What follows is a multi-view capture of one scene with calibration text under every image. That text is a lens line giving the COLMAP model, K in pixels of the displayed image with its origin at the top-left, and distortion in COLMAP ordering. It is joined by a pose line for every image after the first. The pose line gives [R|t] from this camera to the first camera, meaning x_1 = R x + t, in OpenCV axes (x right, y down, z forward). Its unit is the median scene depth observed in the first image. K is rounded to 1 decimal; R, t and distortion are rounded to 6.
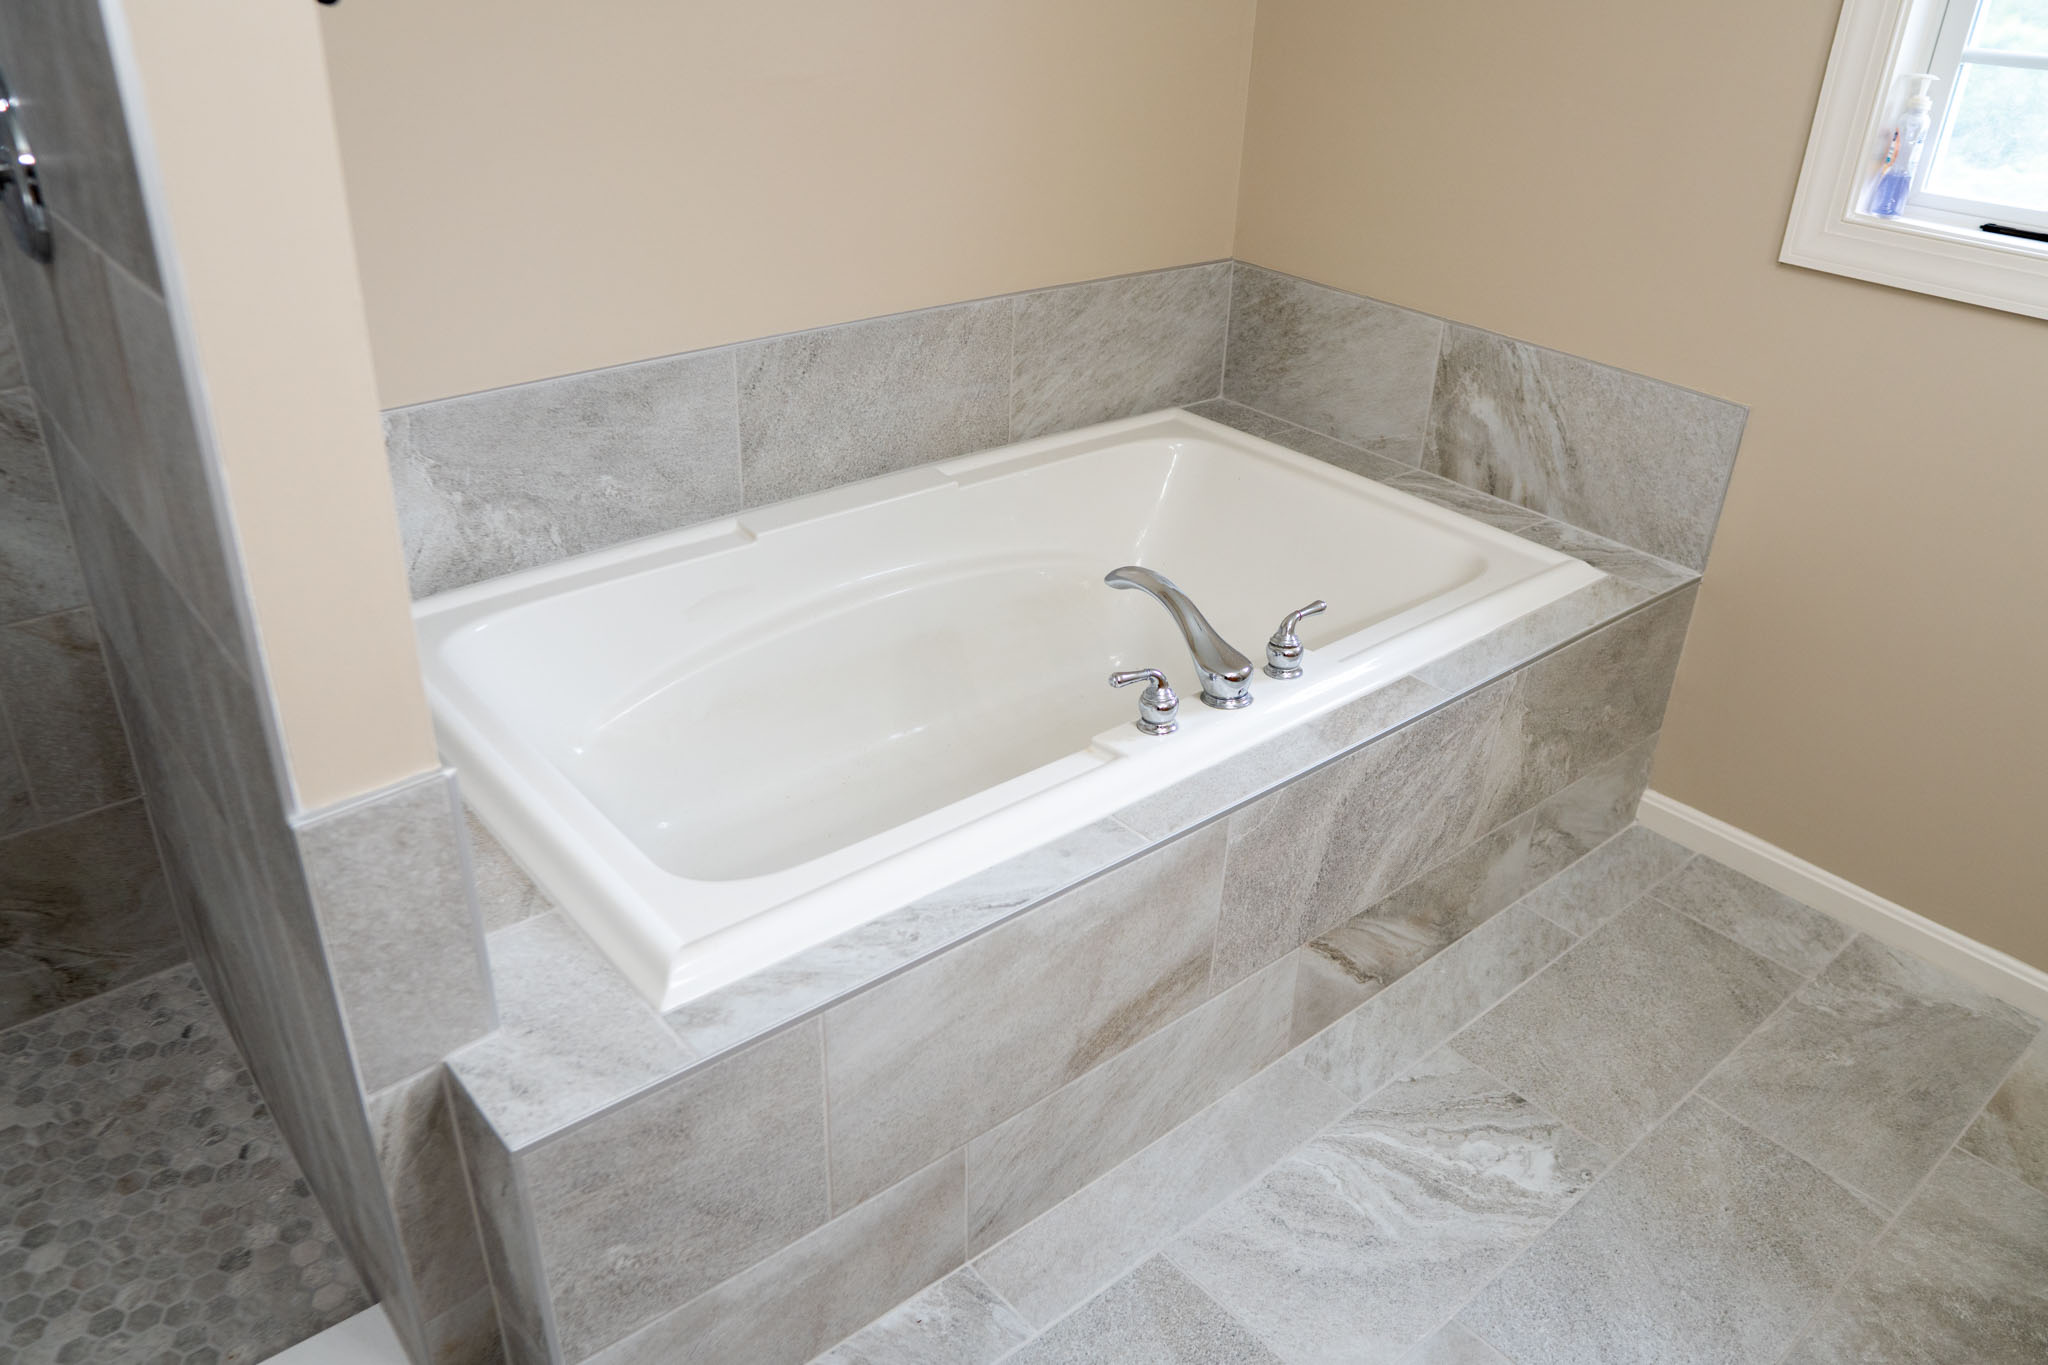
lens RADIAL K [[1474.5, 0, 1024.0], [0, 1474.5, 682.5], [0, 0, 1]] dist [-0.112489, 0.072436]
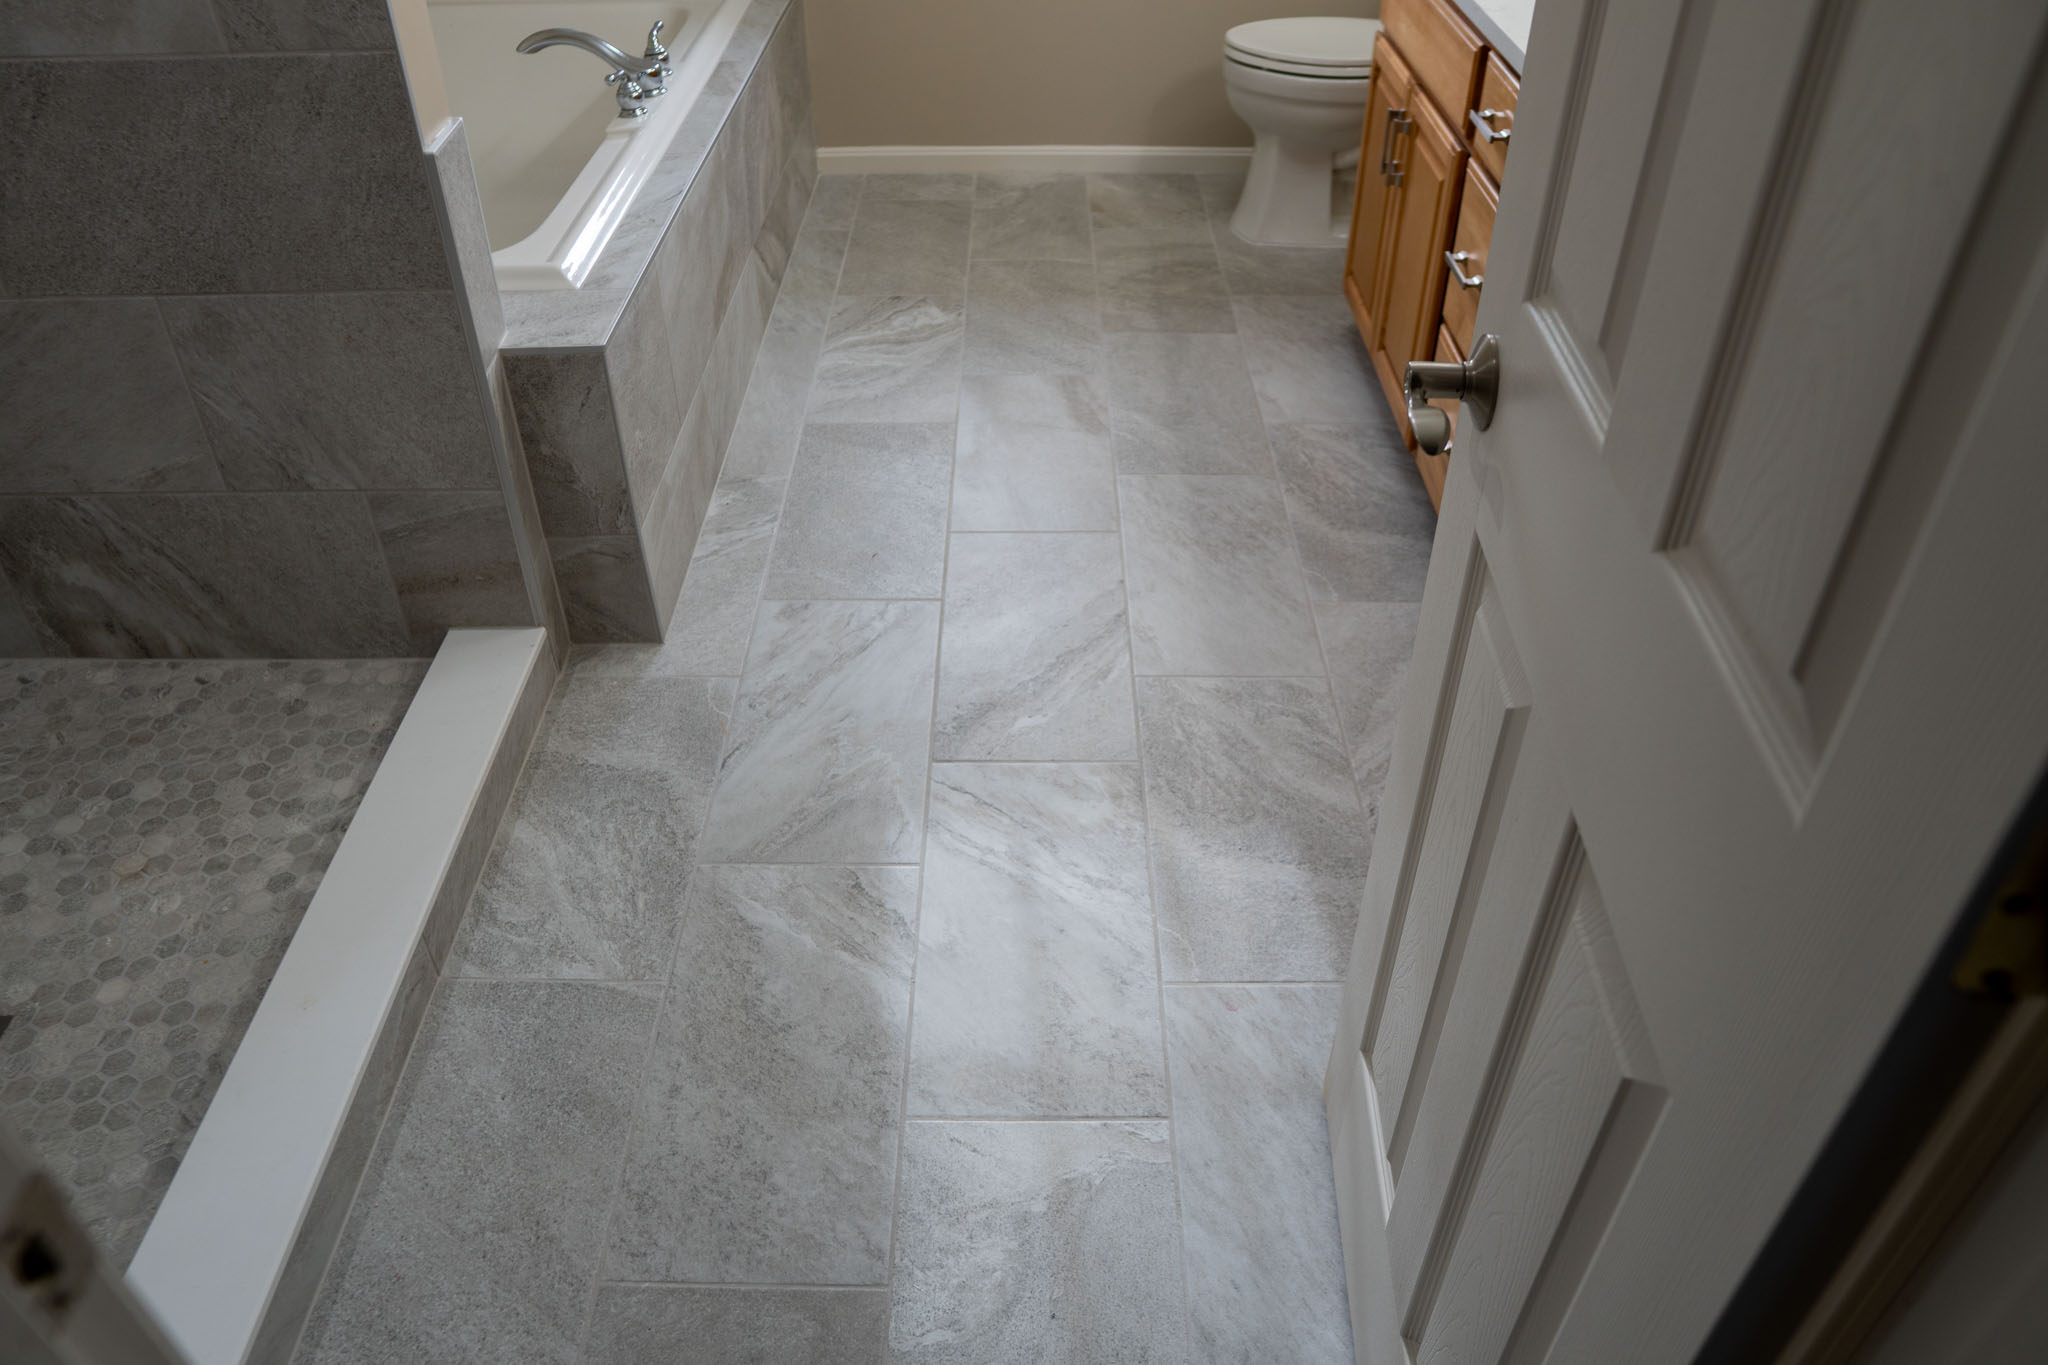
lens RADIAL K [[1474.5, 0, 1024.0], [0, 1474.5, 682.5], [0, 0, 1]] dist [-0.112489, 0.072436]
pose [[0.646814, -0.502440, 0.573747, -0.749428], [0.382664, 0.864566, 0.325720, 0.196657], [-0.659697, 0.008872, 0.751479, -0.316799]]
